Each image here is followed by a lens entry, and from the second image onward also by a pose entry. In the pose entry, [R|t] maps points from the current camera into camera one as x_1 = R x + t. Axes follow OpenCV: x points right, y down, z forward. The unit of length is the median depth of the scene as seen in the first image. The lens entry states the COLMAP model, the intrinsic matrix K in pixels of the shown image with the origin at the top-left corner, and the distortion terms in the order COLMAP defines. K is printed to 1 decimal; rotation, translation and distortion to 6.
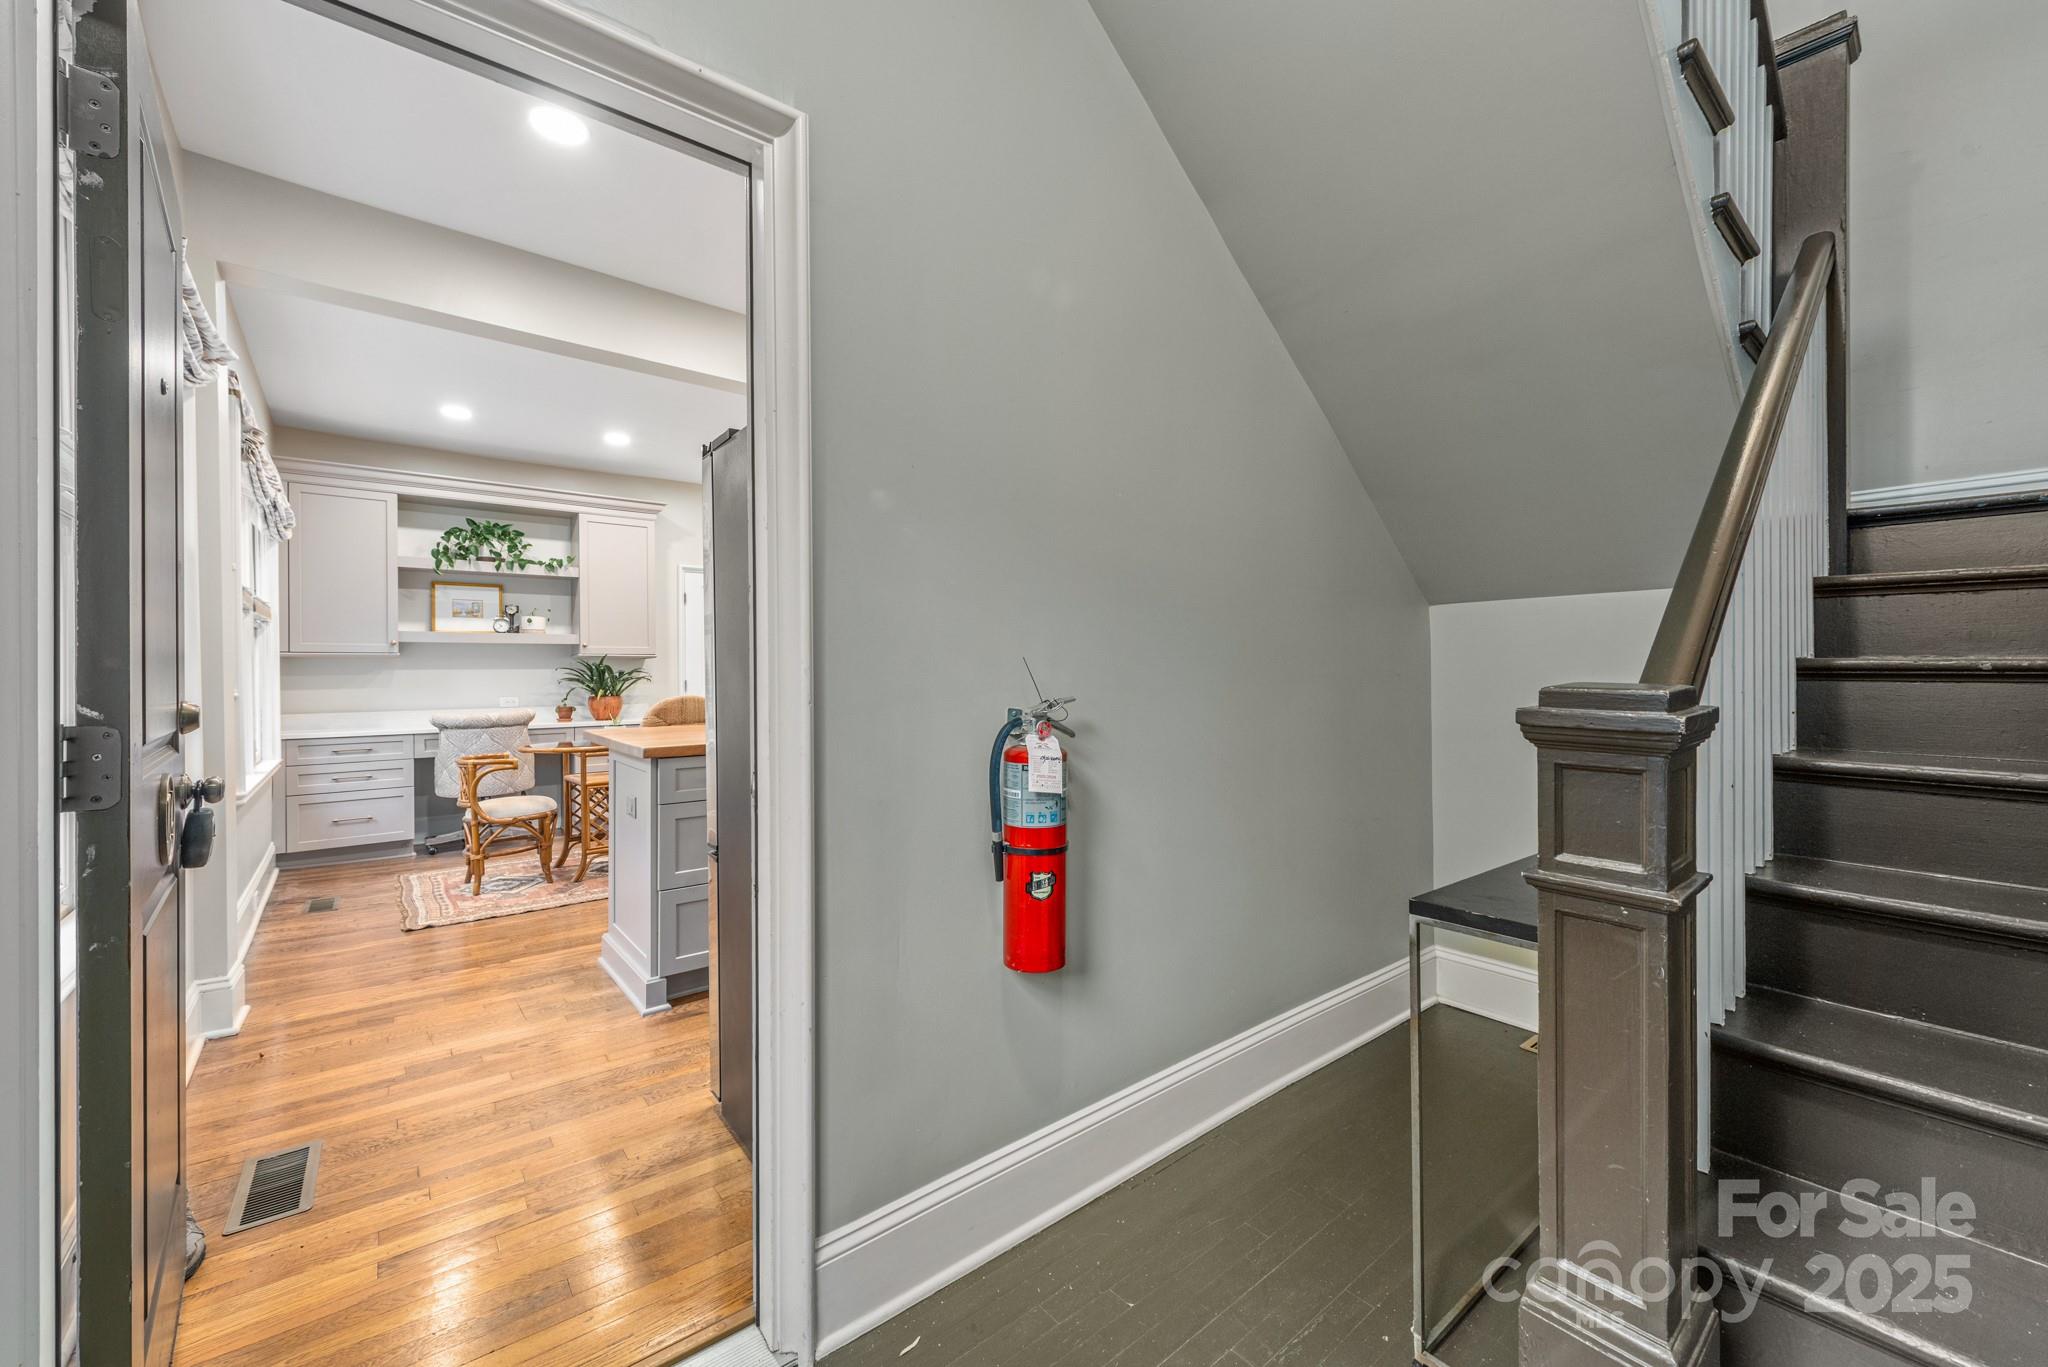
lens RADIAL K [[798.1, 0, 1039.6], [0, 798.1, 673.9], [0, 0, 1]] dist [0.009120, -0.002703]
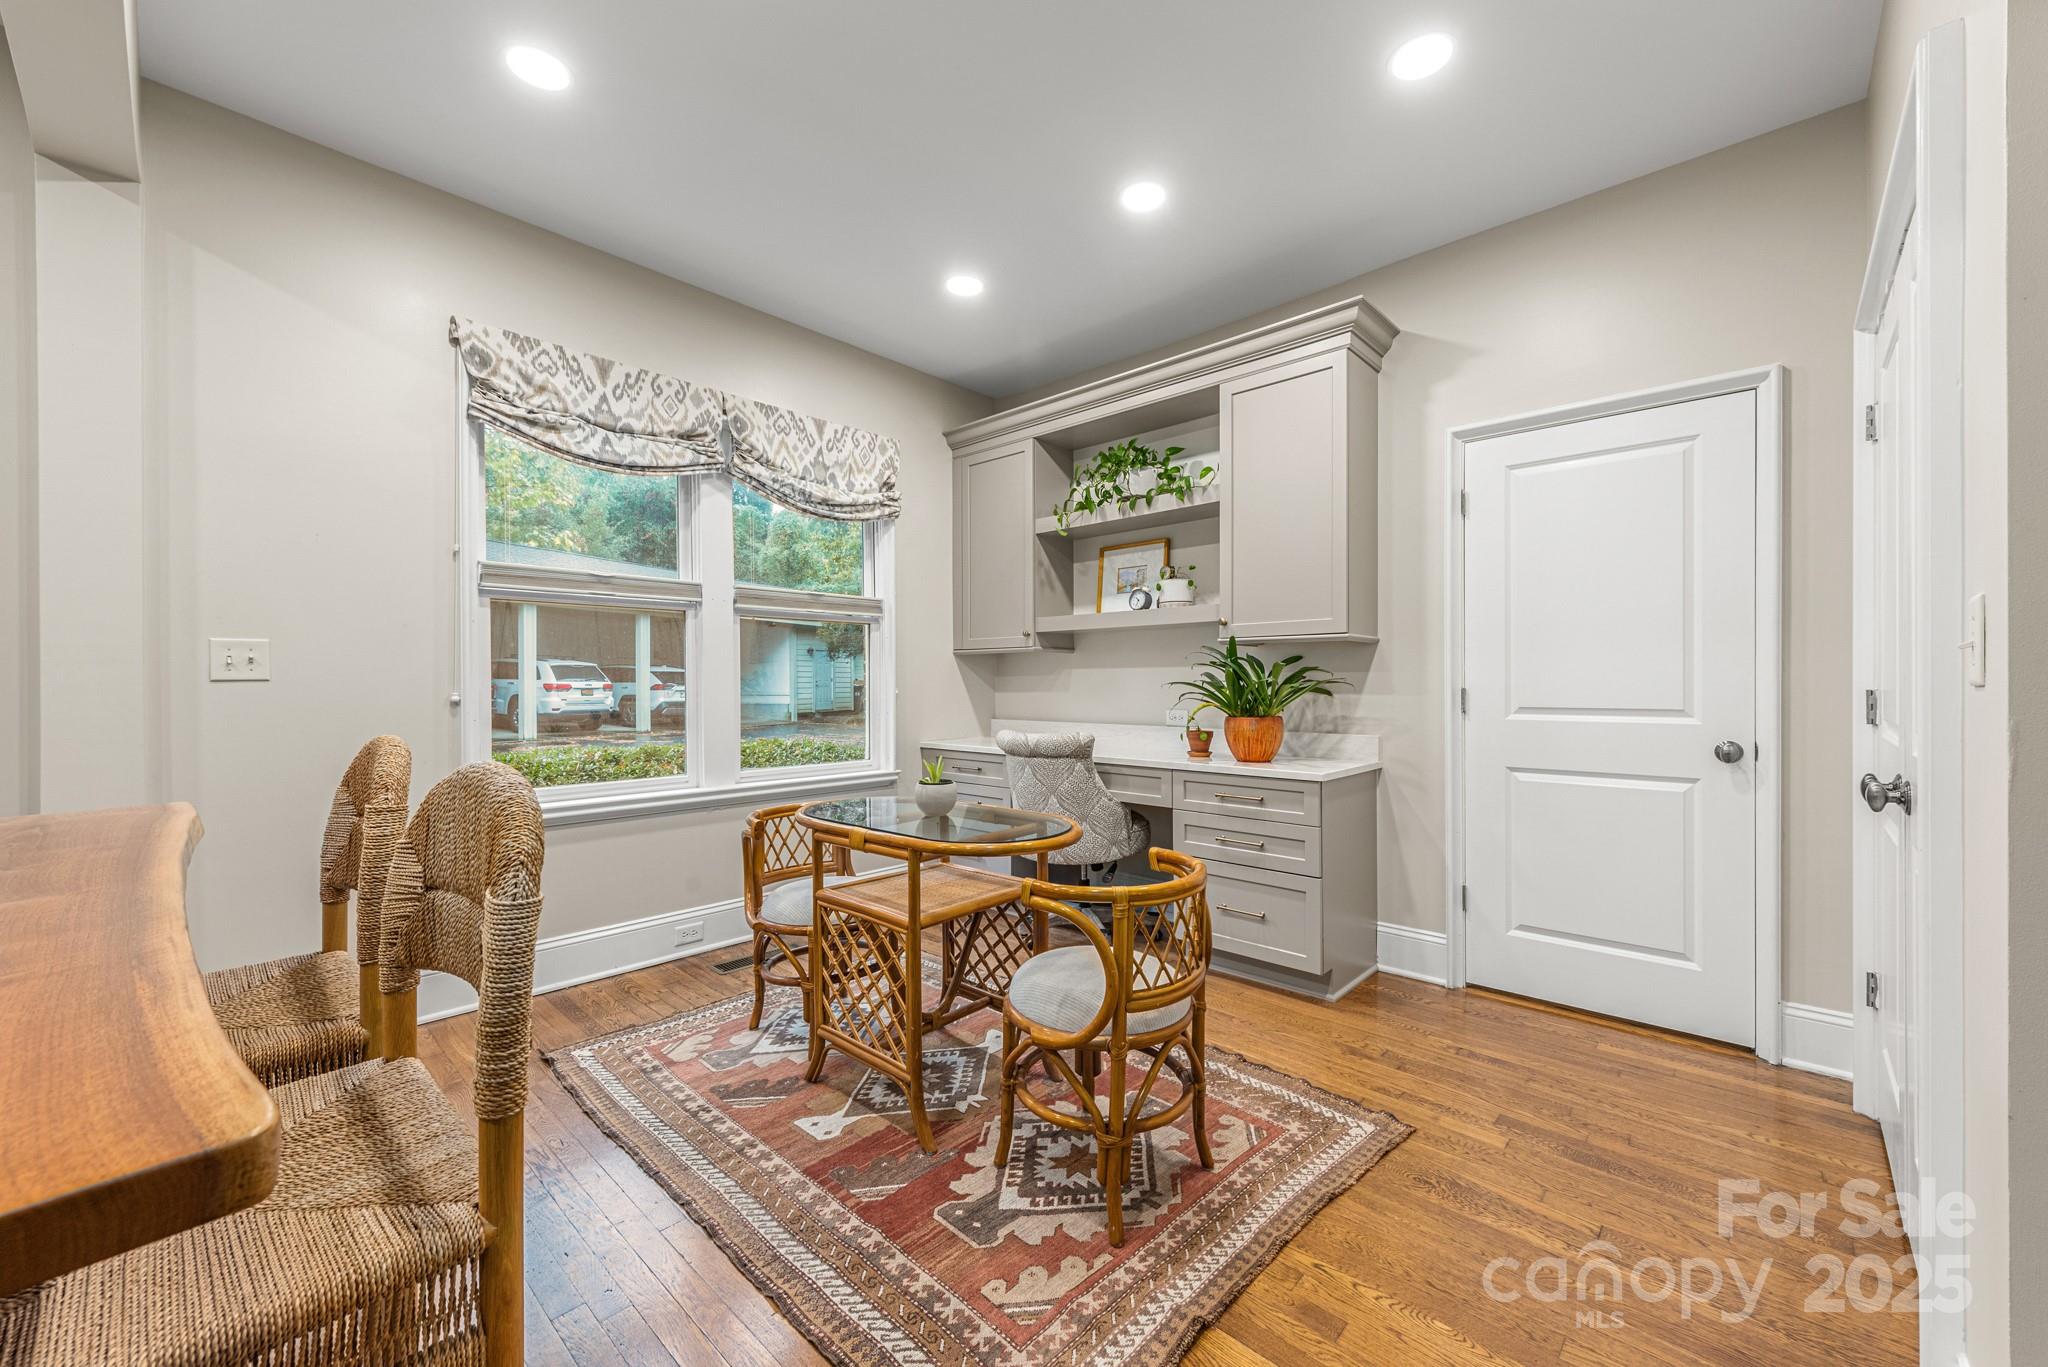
lens RADIAL K [[798.1, 0, 1032.0], [0, 798.1, 687.3], [0, 0, 1]] dist [0.009120, -0.002703]
pose [[0.123842, 0.015252, -0.992185, -0.041597], [-0.002338, 0.999884, 0.015078, 0.001457], [0.992299, 0.000452, 0.123864, 0.849710]]
